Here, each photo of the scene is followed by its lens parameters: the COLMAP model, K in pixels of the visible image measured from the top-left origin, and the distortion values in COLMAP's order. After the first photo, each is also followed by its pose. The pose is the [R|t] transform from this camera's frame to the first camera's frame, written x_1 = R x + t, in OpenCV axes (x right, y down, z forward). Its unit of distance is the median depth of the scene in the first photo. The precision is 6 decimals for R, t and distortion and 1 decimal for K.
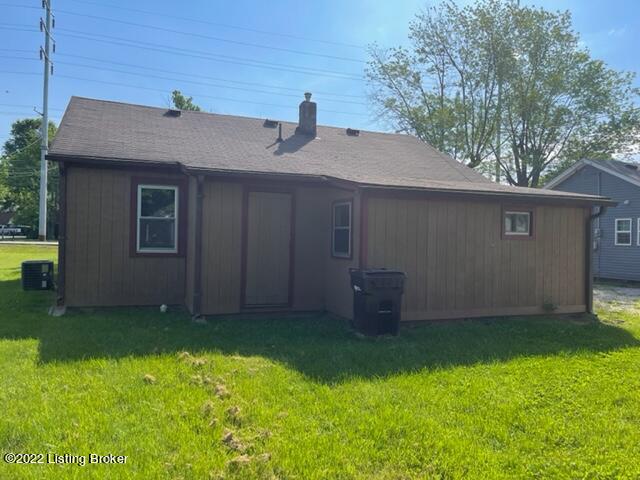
lens RADIAL K [[484.0, 0, 320.0], [0, 484.0, 240.0], [0, 0, 1]] dist [0.079719, -0.109507]
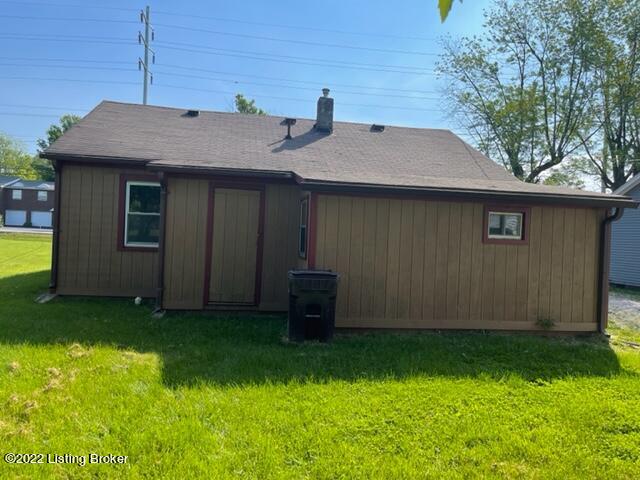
lens RADIAL K [[484.0, 0, 320.0], [0, 484.0, 240.0], [0, 0, 1]] dist [0.079719, -0.109507]
pose [[0.975962, 0.025436, -0.216451, 0.105762], [-0.025854, 0.999665, 0.000902, 0.000095], [0.216401, 0.004716, 0.976293, 0.027693]]
